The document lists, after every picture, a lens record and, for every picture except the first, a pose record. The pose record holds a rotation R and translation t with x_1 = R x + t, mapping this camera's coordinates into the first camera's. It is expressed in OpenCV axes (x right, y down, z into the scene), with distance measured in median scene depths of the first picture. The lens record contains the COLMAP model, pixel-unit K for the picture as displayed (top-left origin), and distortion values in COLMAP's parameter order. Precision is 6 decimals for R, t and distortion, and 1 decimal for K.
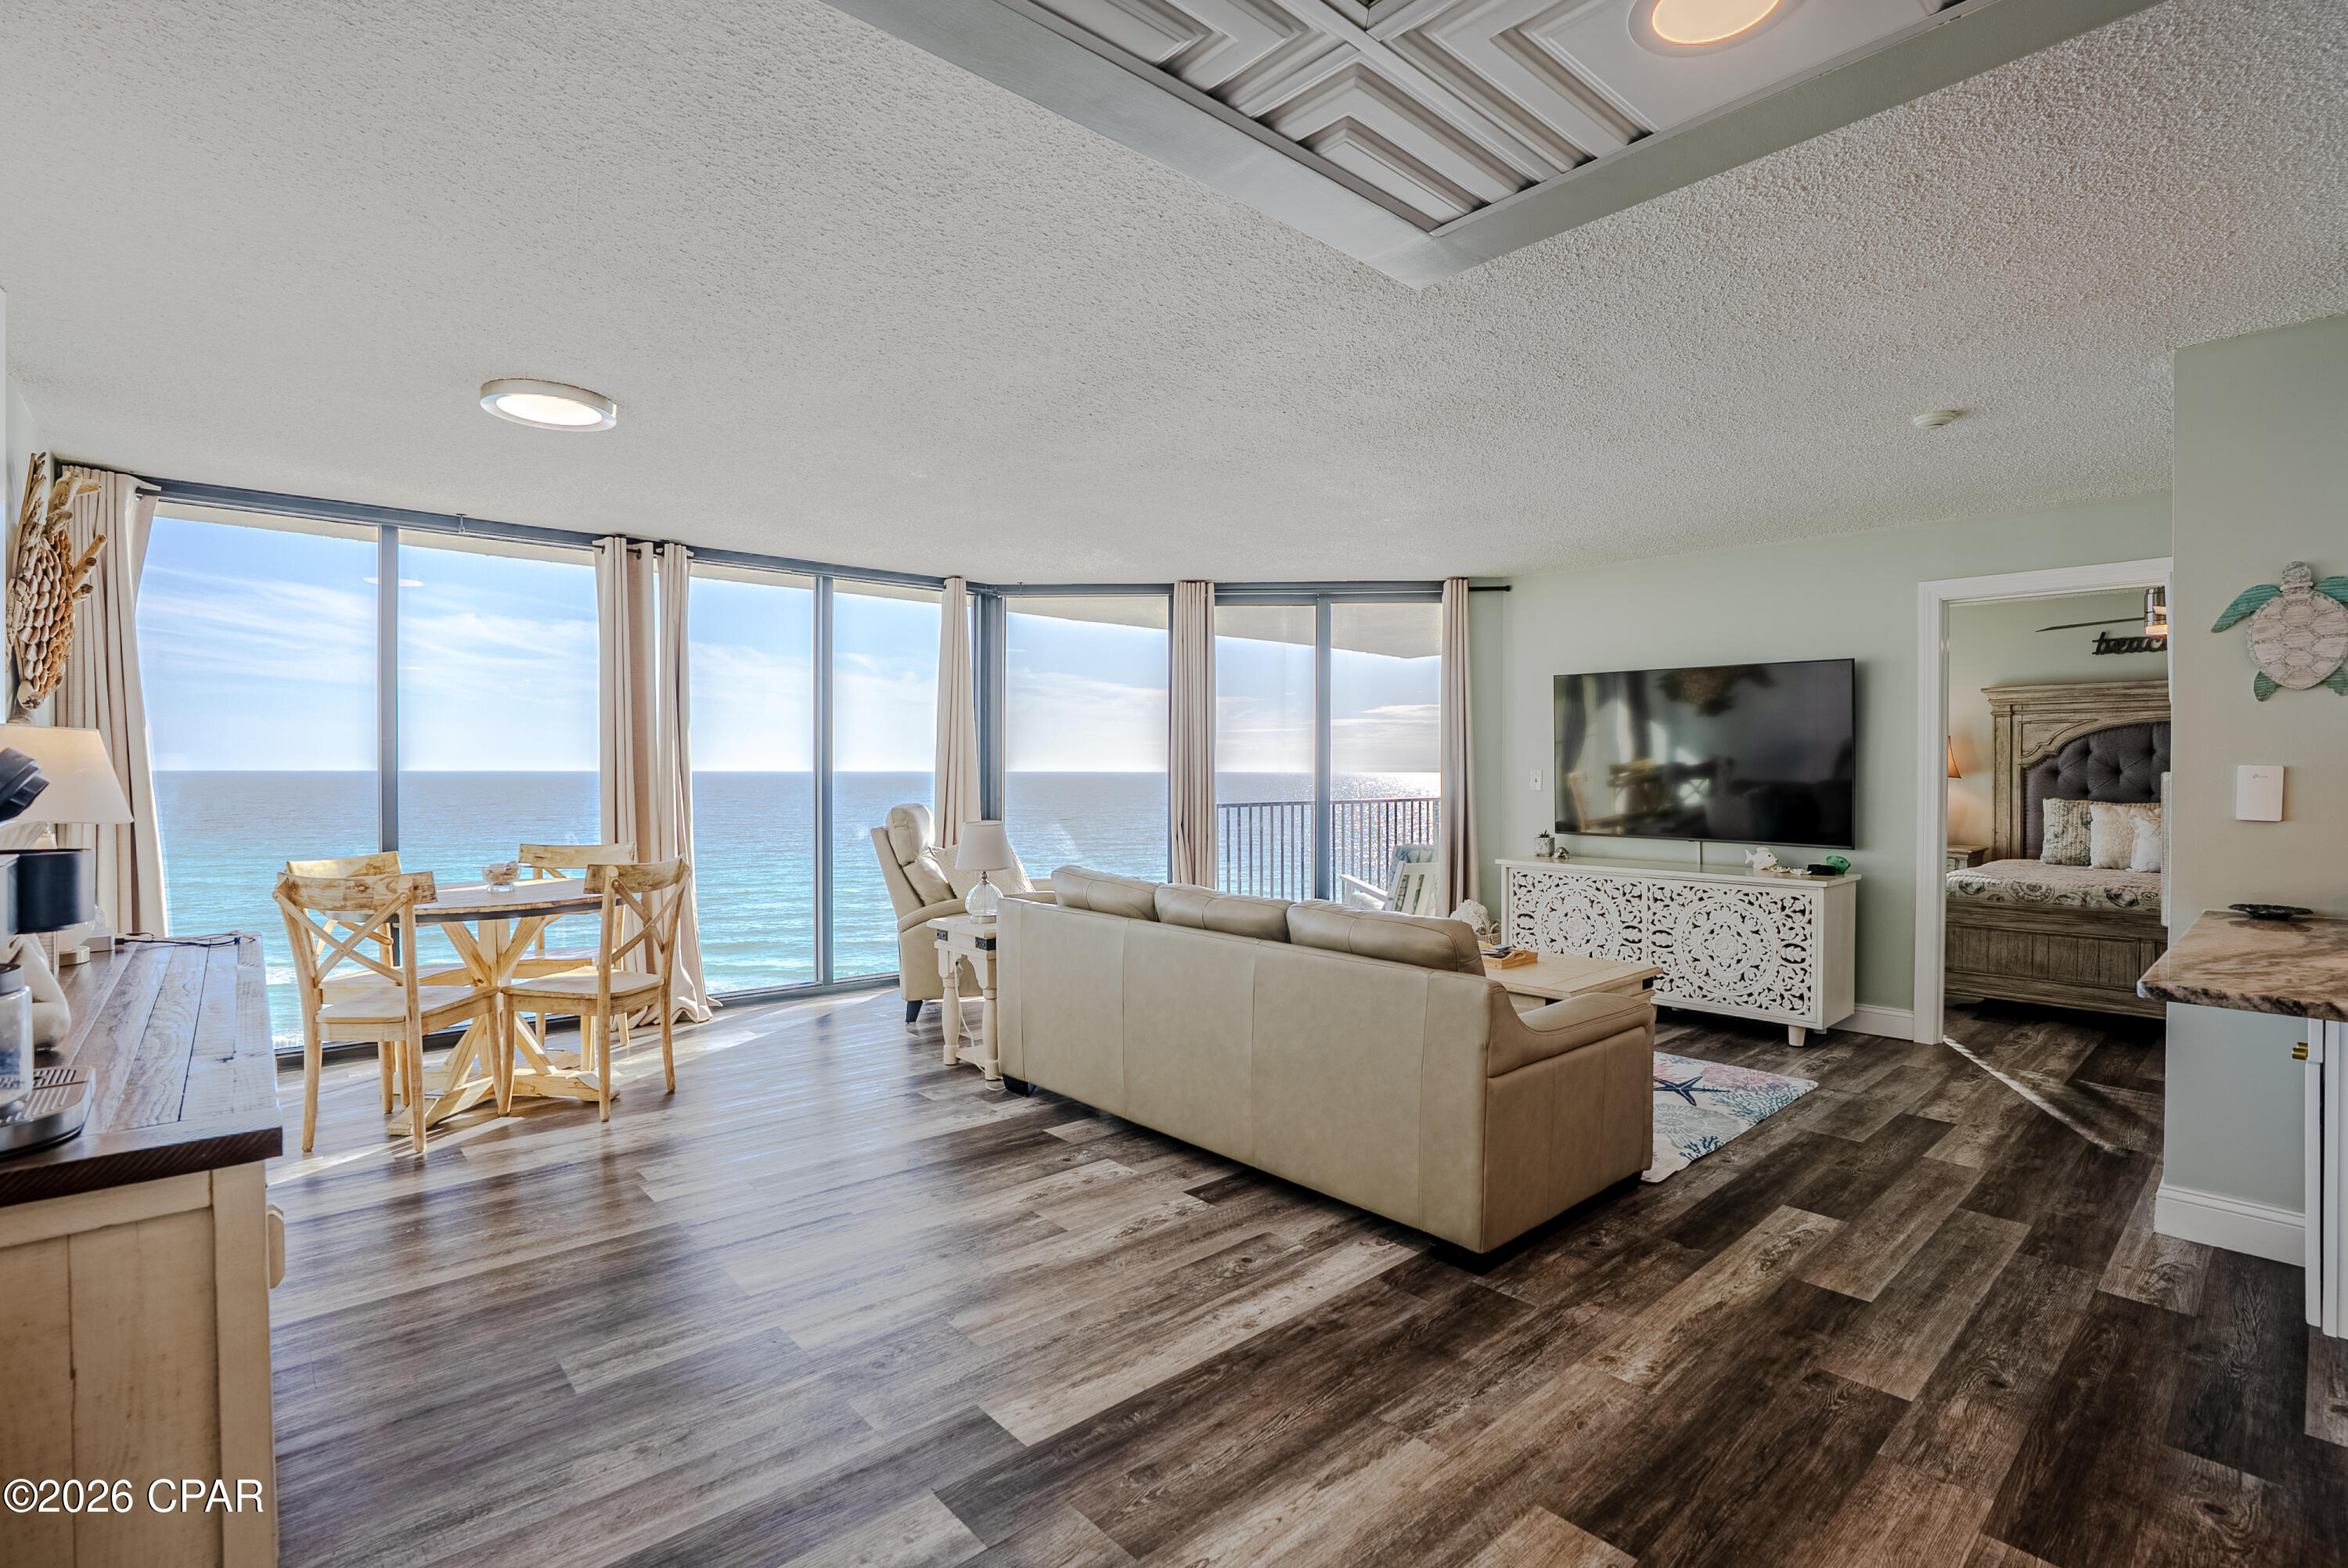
lens RADIAL K [[1115.3, 0, 1187.6], [0, 1115.3, 788.2], [0, 0, 1]] dist [-0.056311, 0.019284]
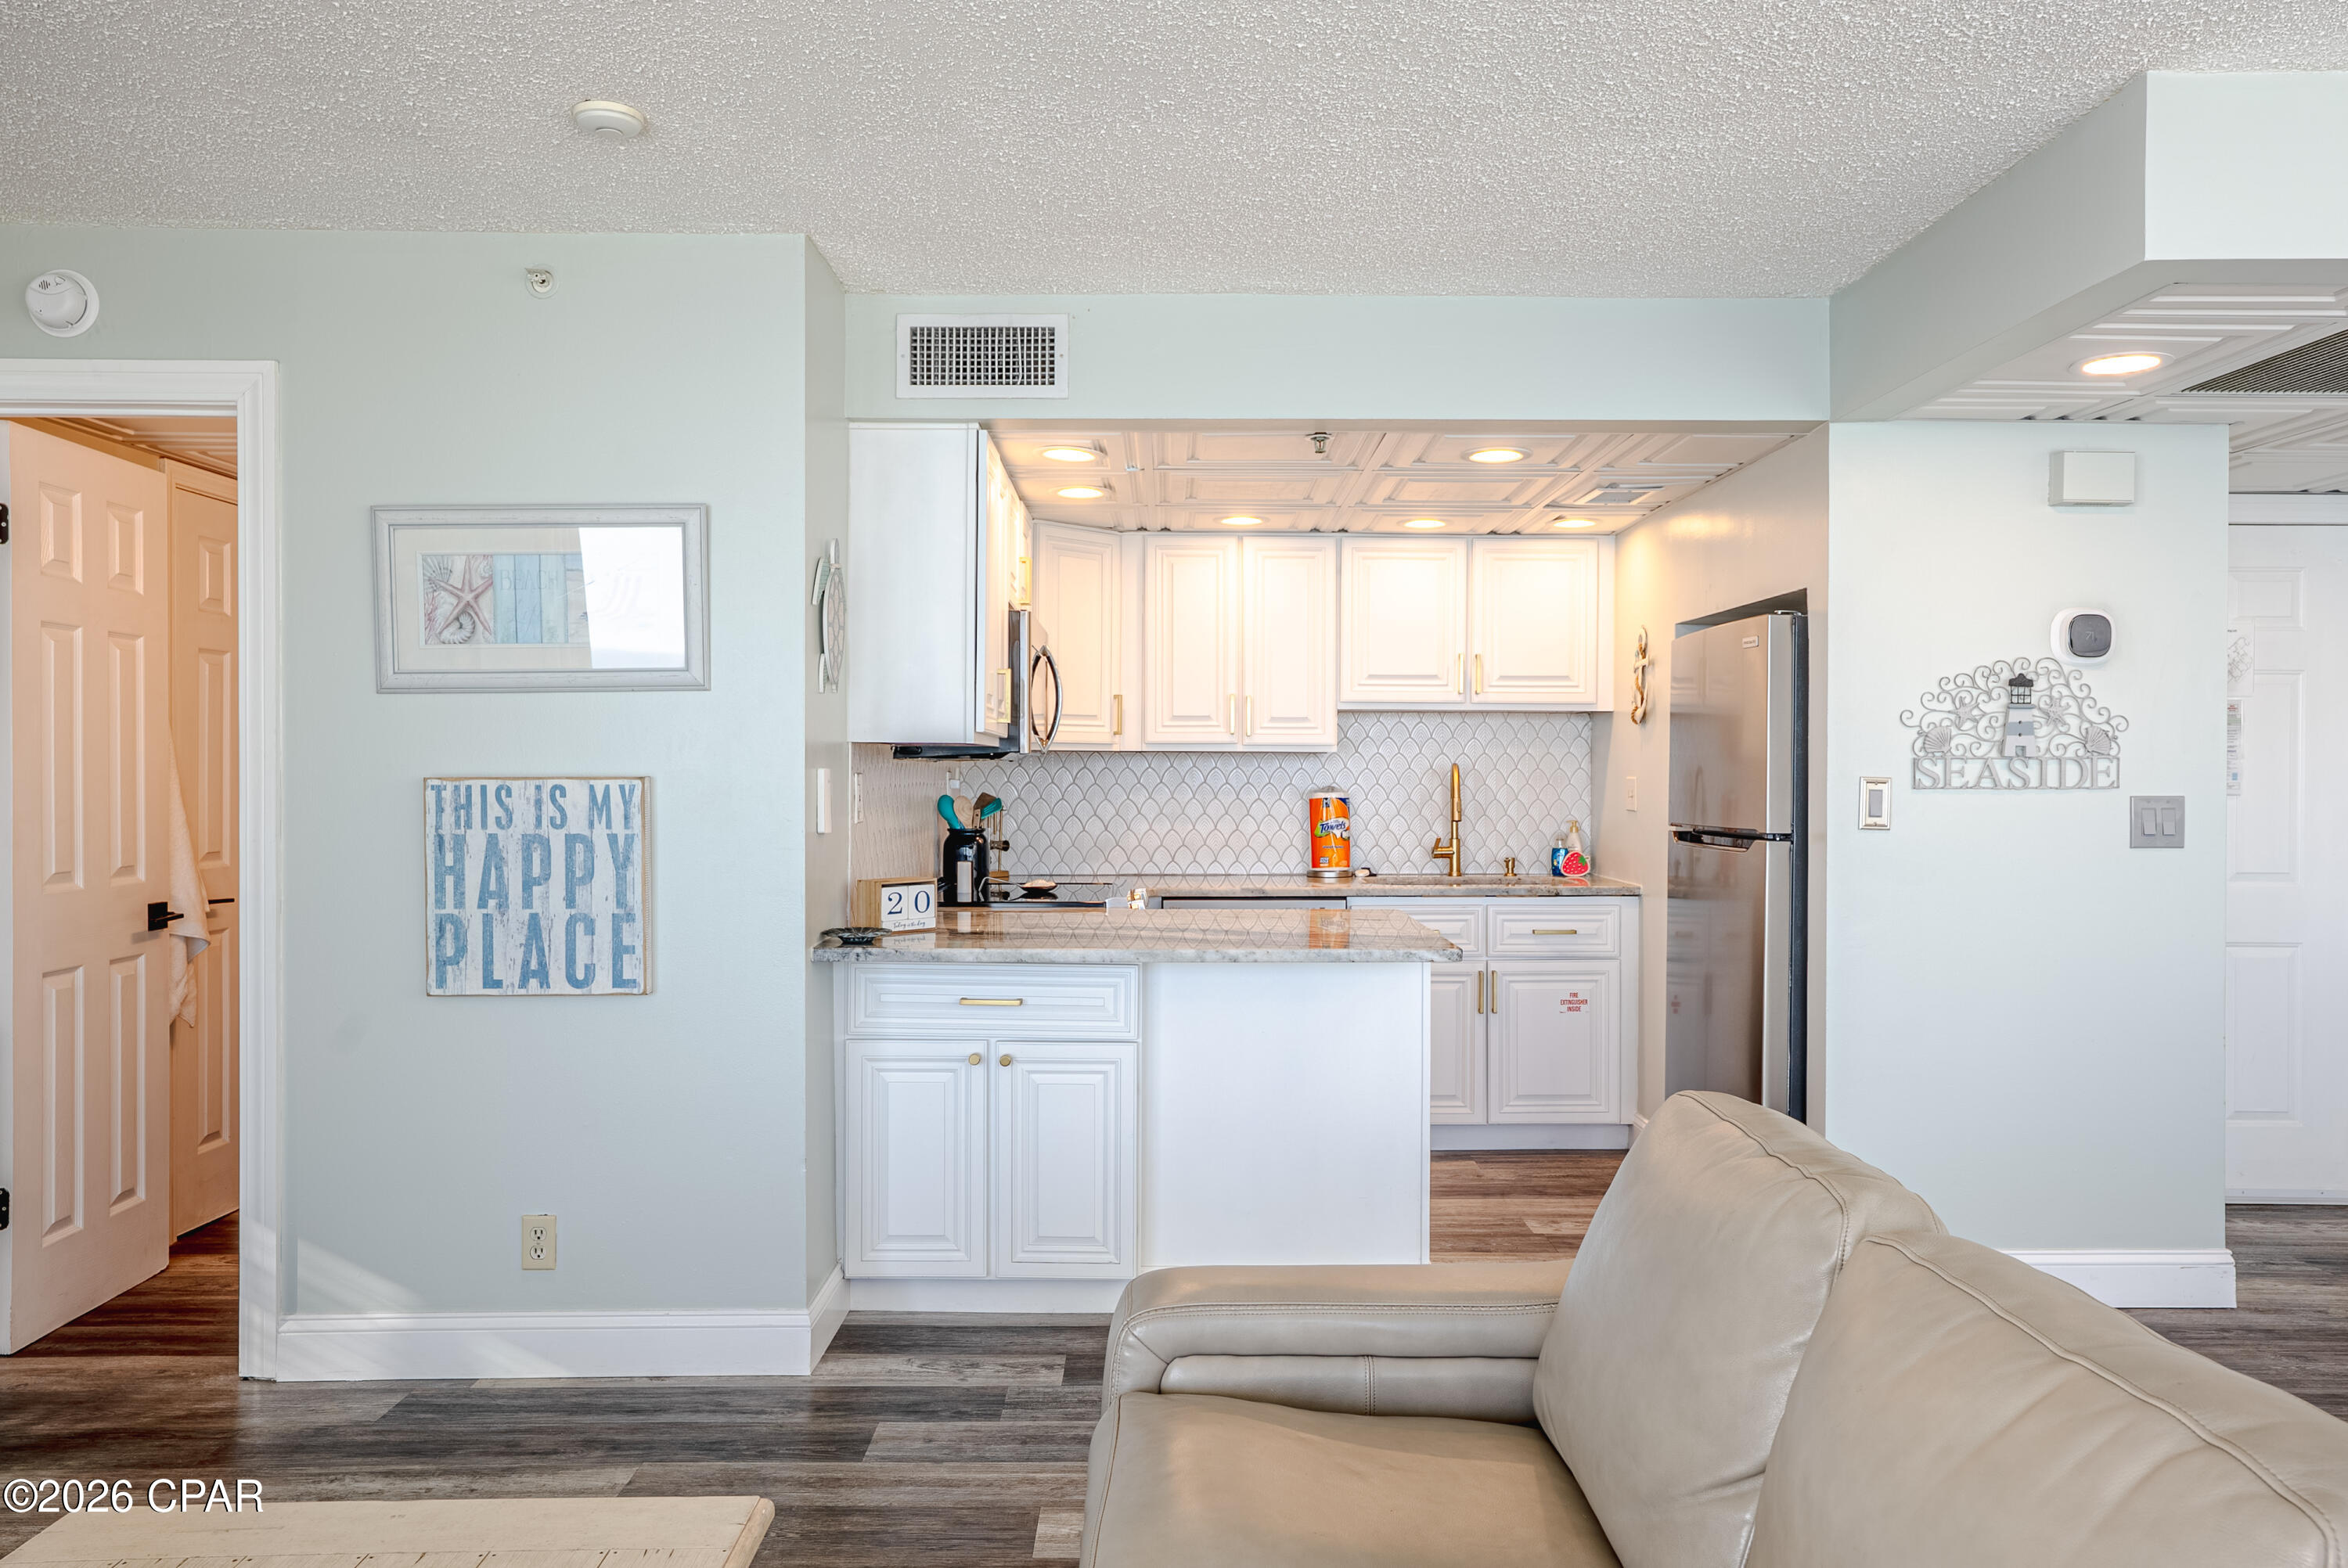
lens RADIAL K [[1608.0, 0, 1179.2], [0, 1608.0, 775.4], [0, 0, 1]] dist [-0.020905, 0.038269]
pose [[-0.745538, -0.005882, 0.666437, -0.033985], [0.009302, 0.999772, 0.019230, -0.020396], [-0.666398, 0.020536, -0.745313, 0.964638]]
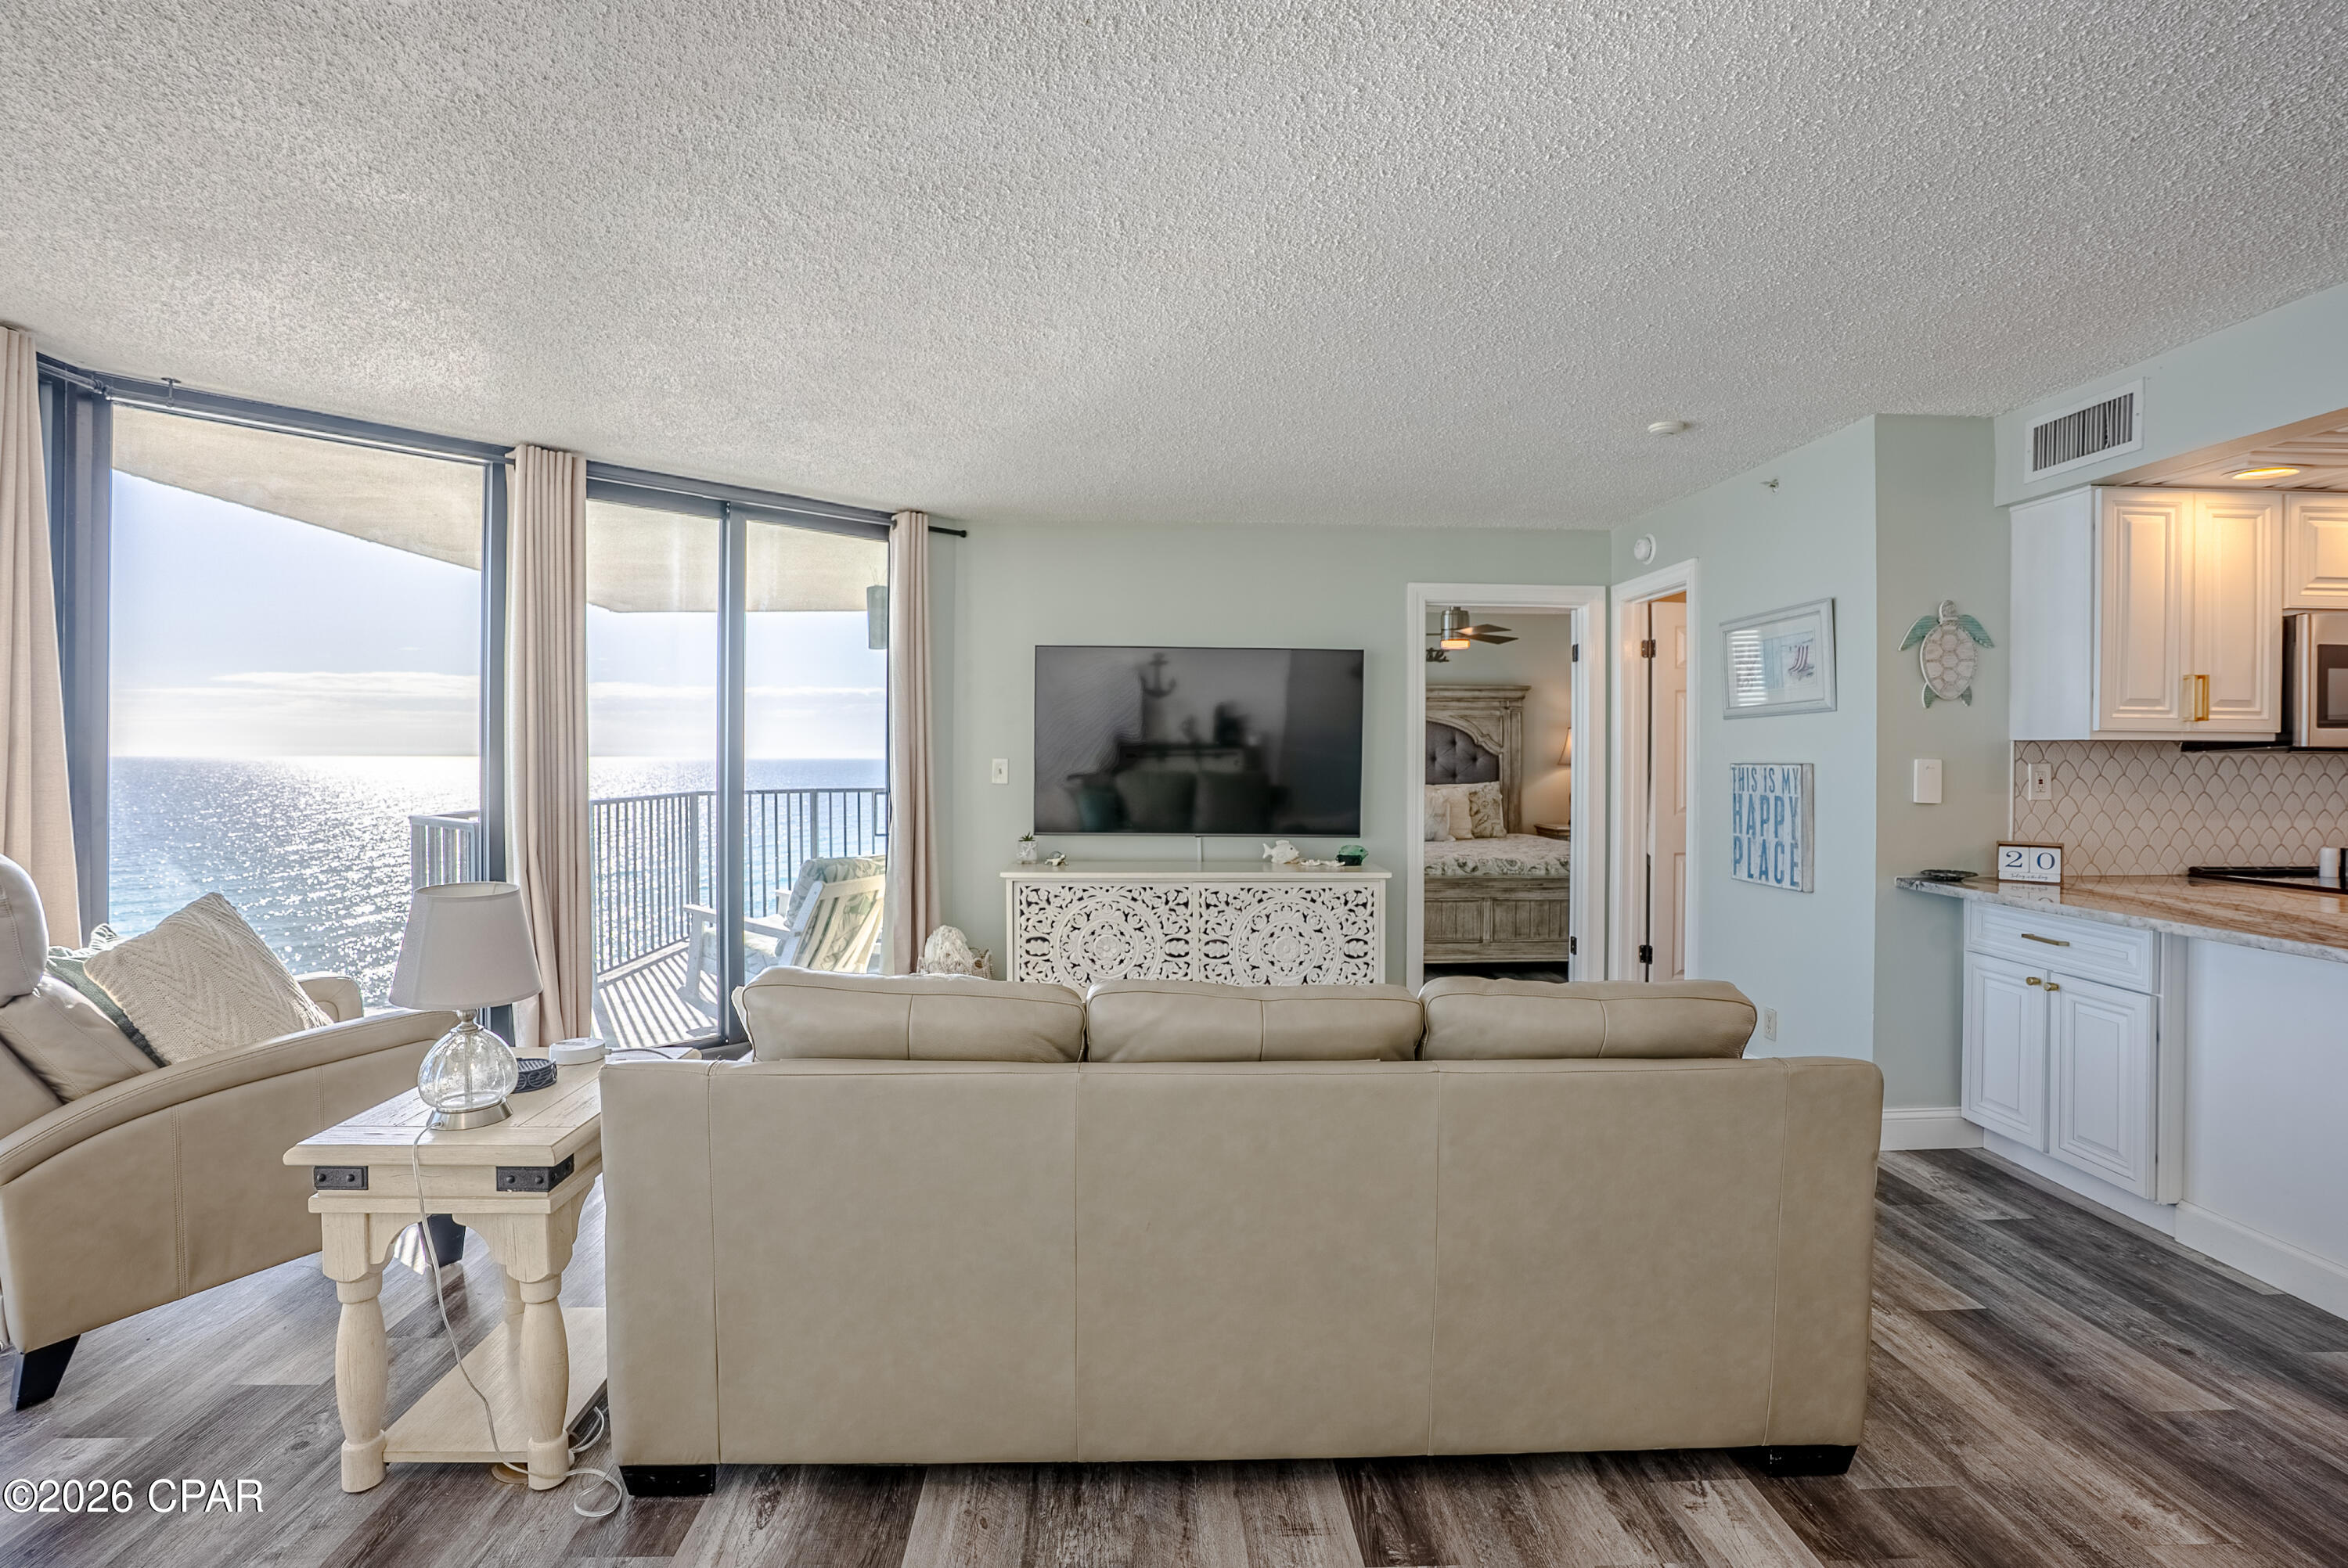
lens RADIAL K [[1115.3, 0, 1170.3], [0, 1115.3, 754.3], [0, 0, 1]] dist [-0.056311, 0.019284]
pose [[0.644022, 0.000572, 0.765007, -0.297700], [0.011193, 0.999886, -0.010171, -0.012926], [-0.764925, 0.015113, 0.643942, 0.469074]]
